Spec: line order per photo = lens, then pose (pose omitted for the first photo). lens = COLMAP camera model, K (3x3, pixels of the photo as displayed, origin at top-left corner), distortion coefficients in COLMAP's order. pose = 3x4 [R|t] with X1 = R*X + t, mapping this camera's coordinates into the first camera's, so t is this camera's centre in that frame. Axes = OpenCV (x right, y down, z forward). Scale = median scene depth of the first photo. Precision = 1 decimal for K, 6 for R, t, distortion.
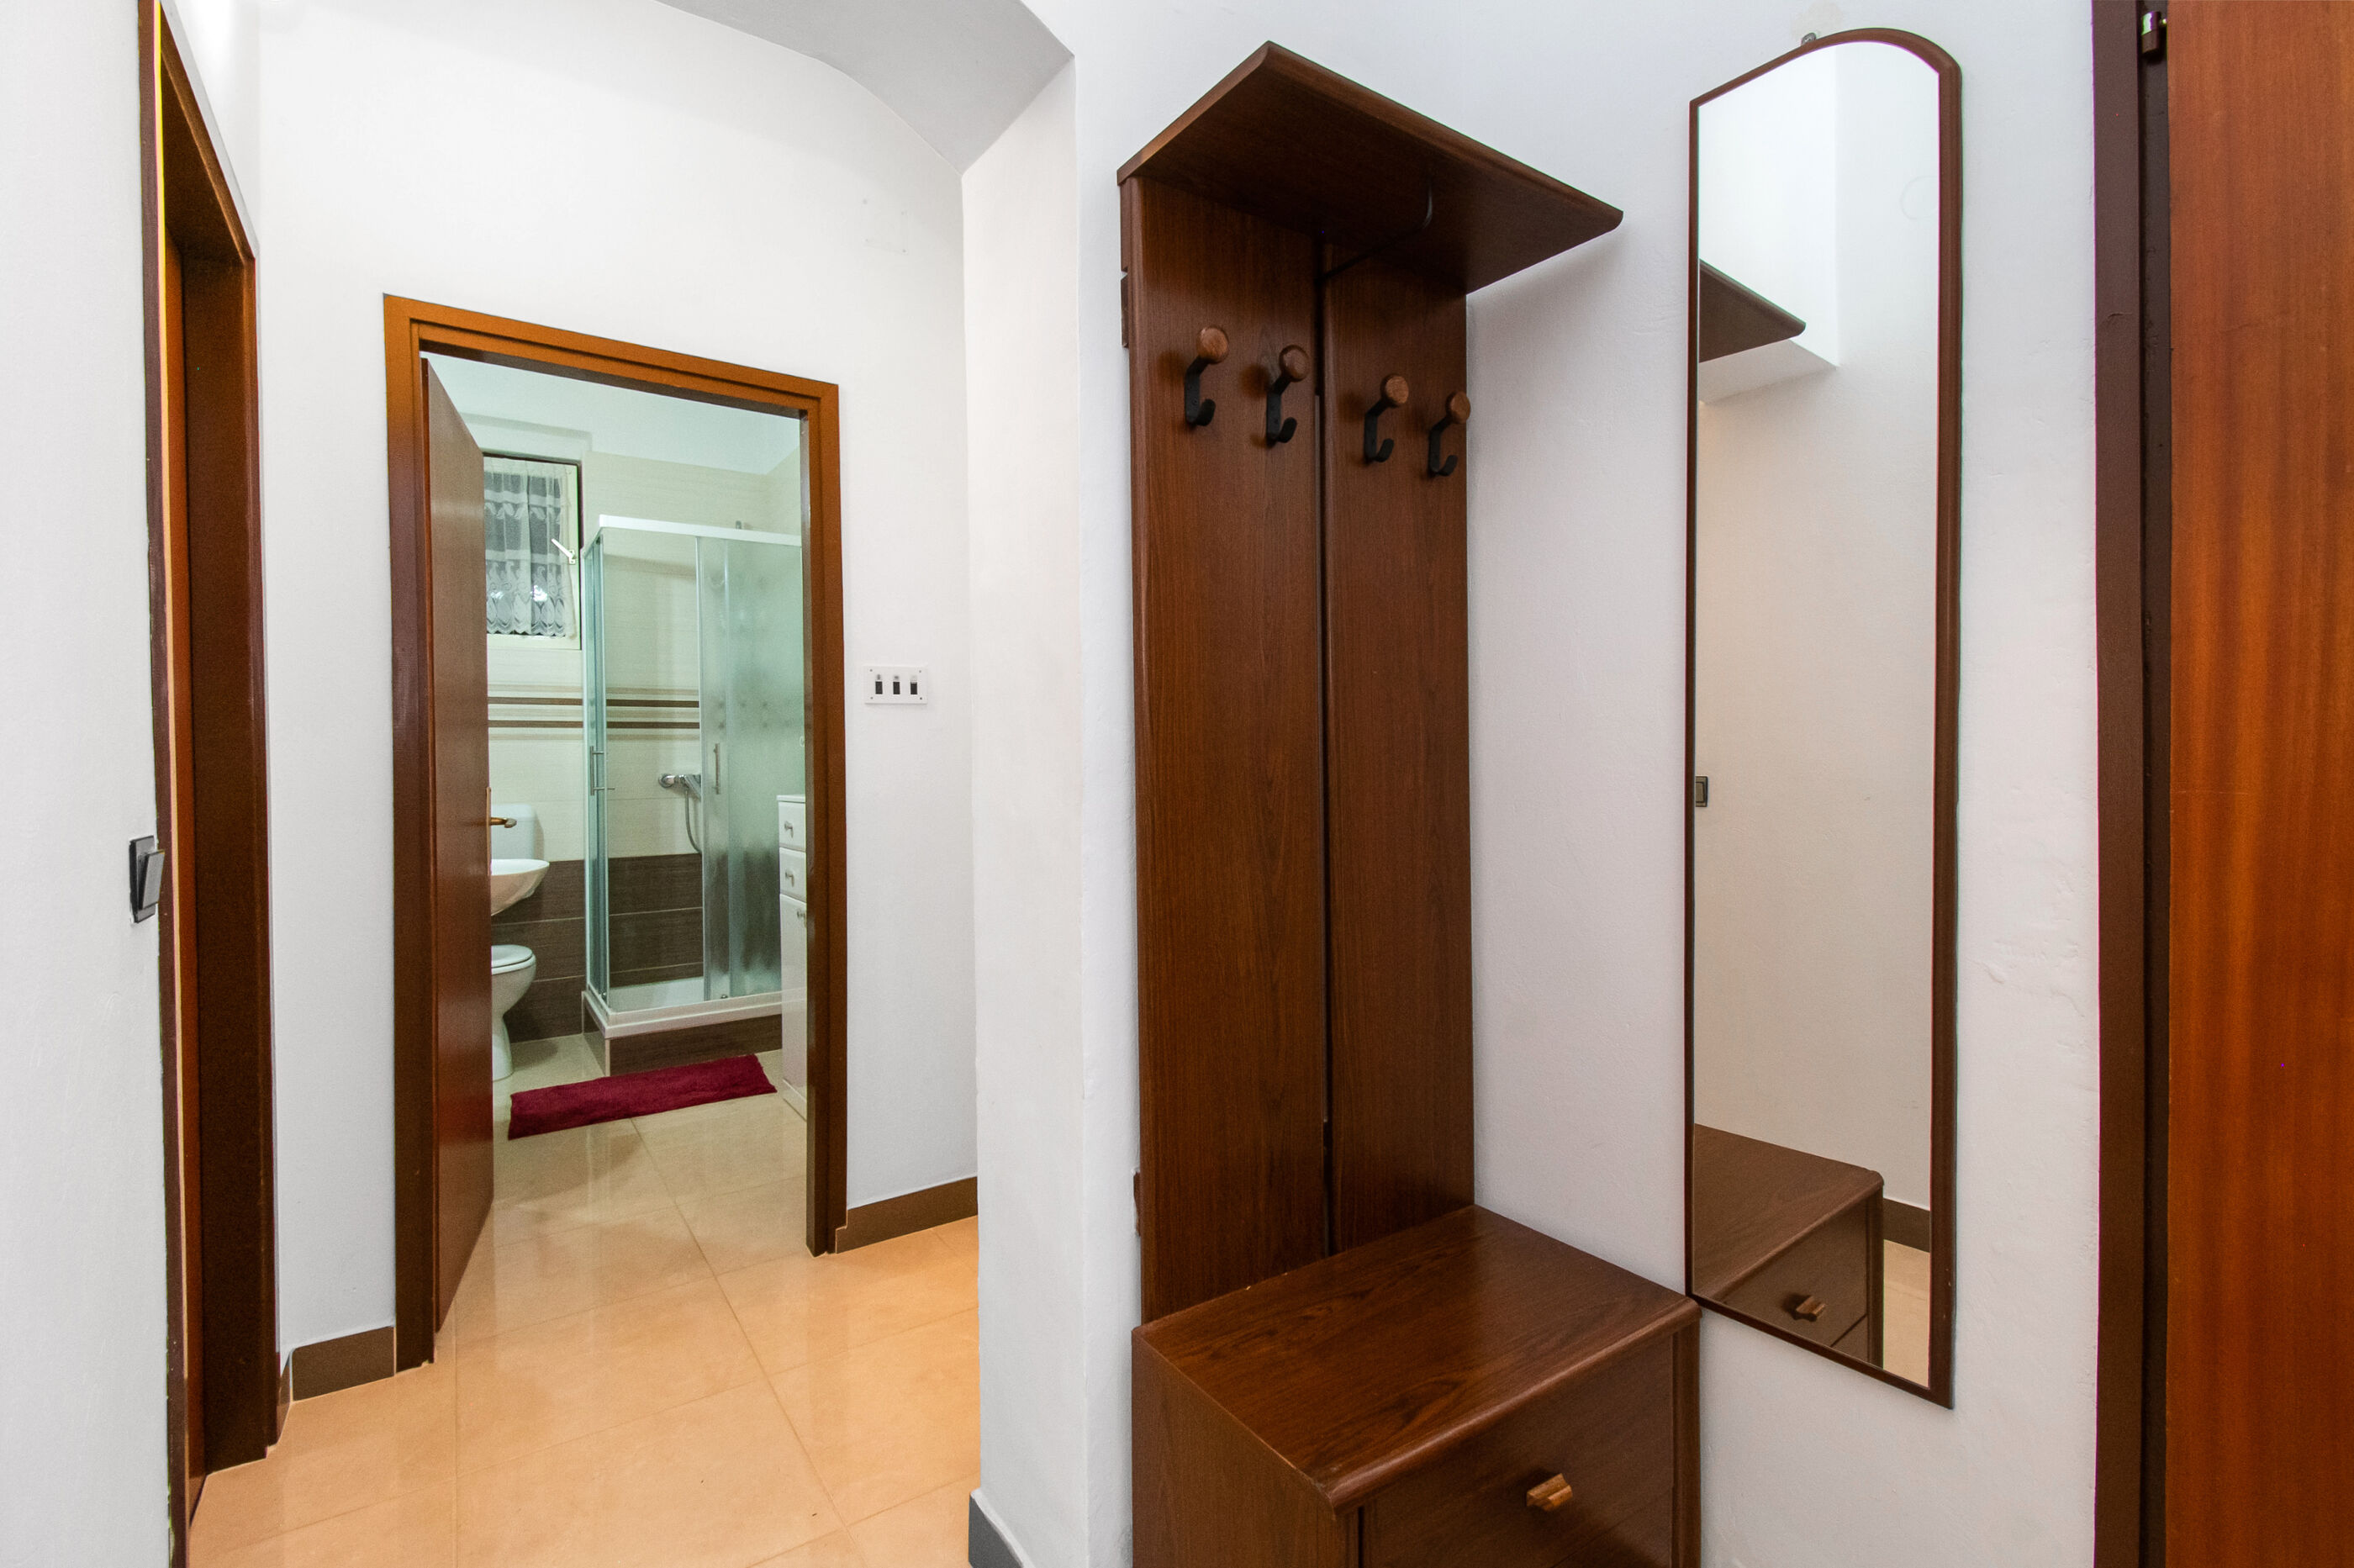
lens RADIAL K [[1060.5, 0, 1156.2], [0, 1060.5, 783.7], [0, 0, 1]] dist [0.002405, -0.007308]
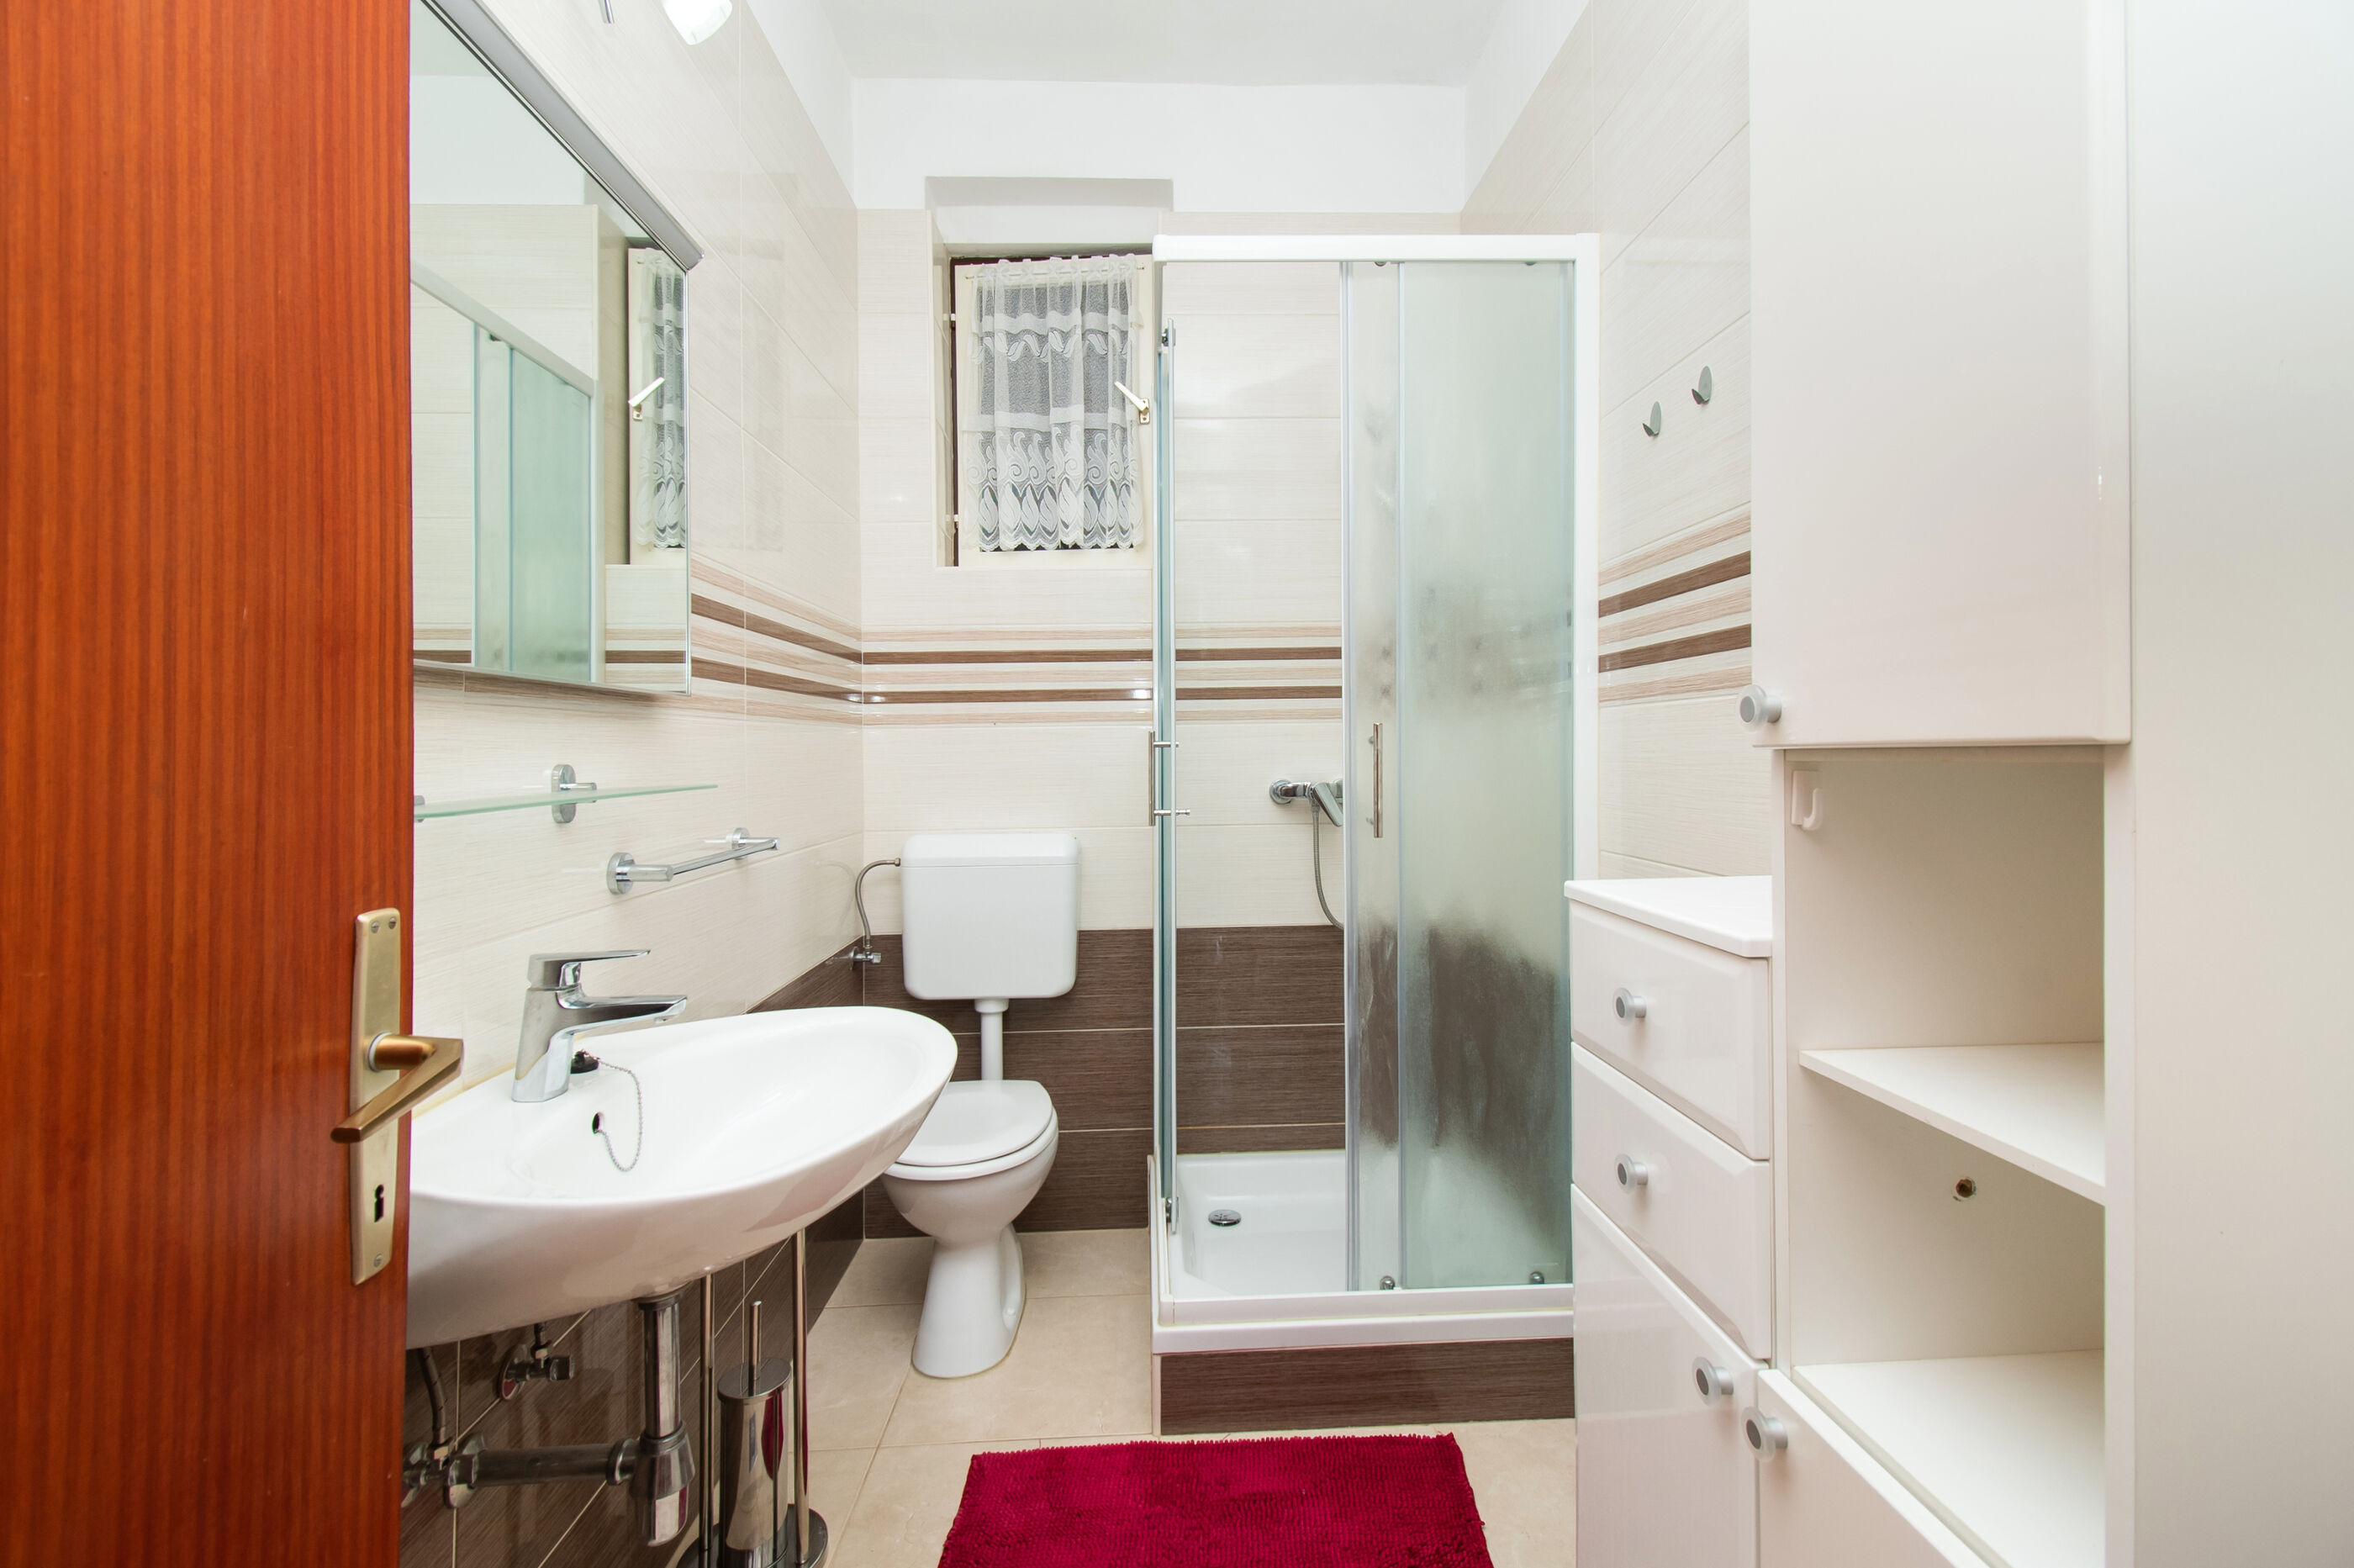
lens RADIAL K [[1060.5, 0, 1213.6], [0, 1060.5, 789.9], [0, 0, 1]] dist [0.002405, -0.007308]
pose [[0.864013, 0.024868, -0.502856, -0.219229], [-0.007467, 0.999303, 0.036588, -0.025164], [0.503415, -0.027858, 0.863596, 0.510965]]
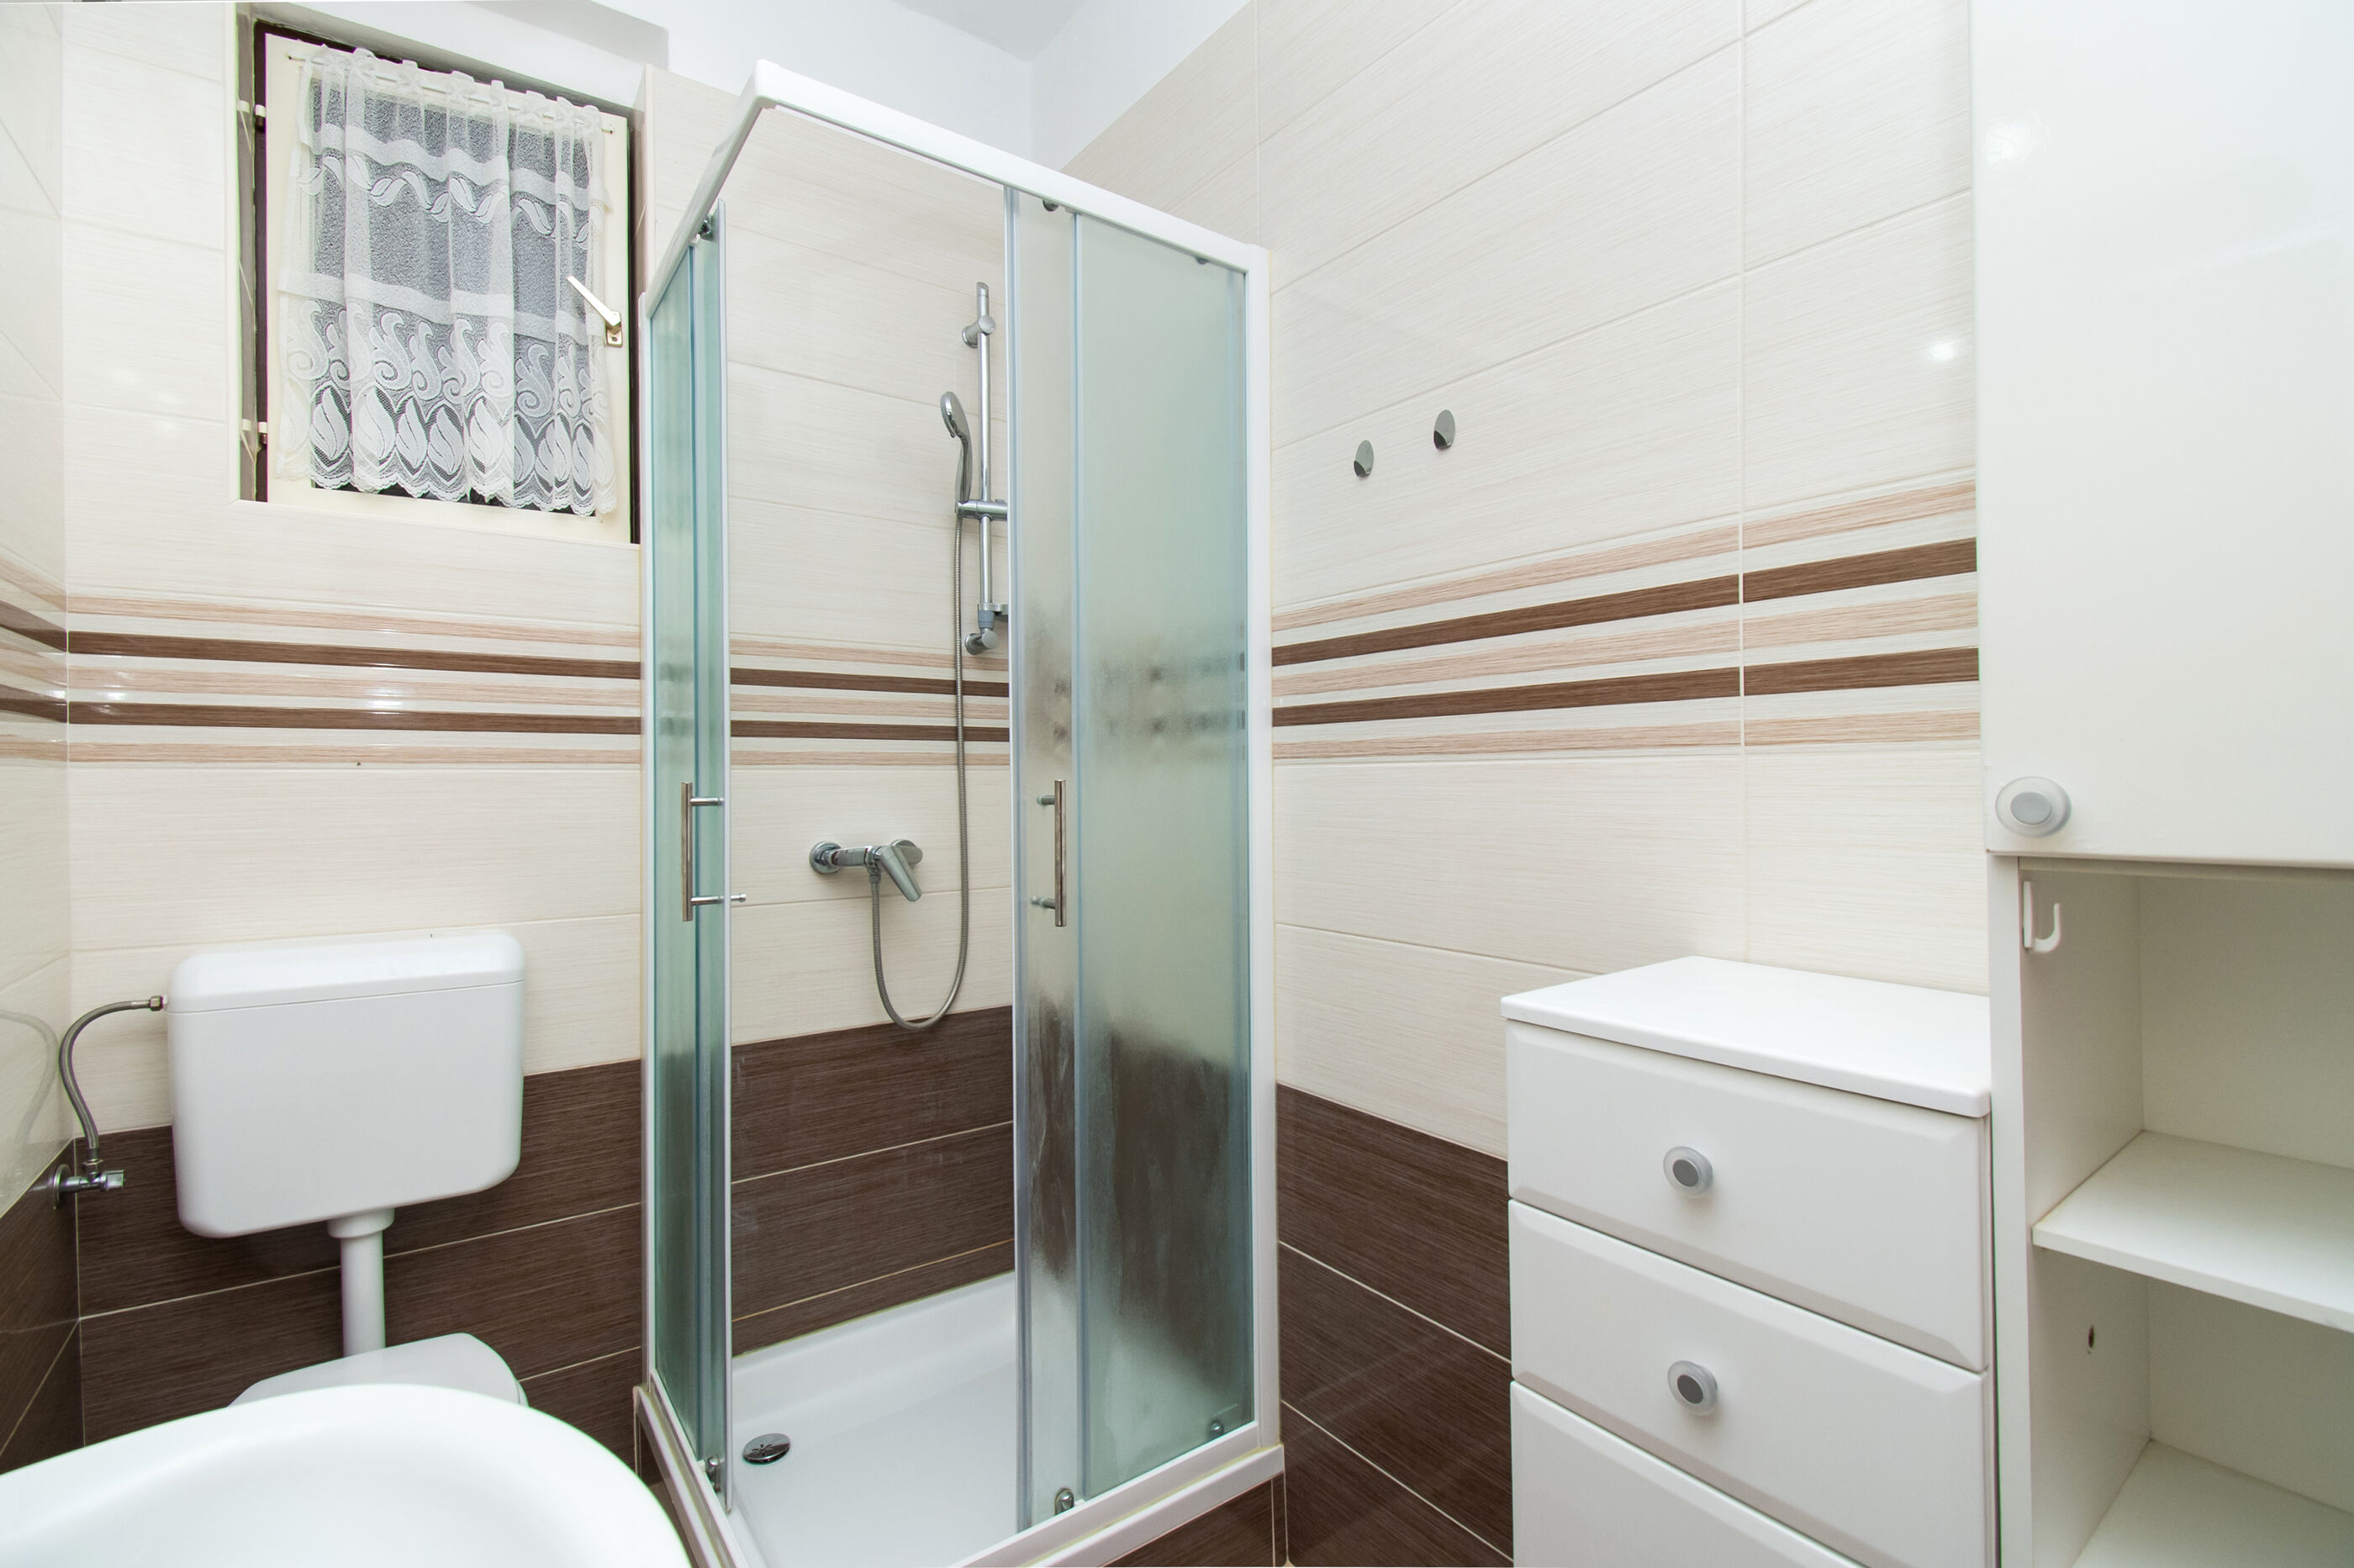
lens RADIAL K [[1060.5, 0, 1188.2], [0, 1060.5, 791.3], [0, 0, 1]] dist [0.002405, -0.007308]
pose [[0.998202, 0.015912, 0.057792, -0.349643], [-0.016051, 0.999869, 0.001942, -0.034399], [-0.057753, -0.002866, 0.998327, 0.573288]]
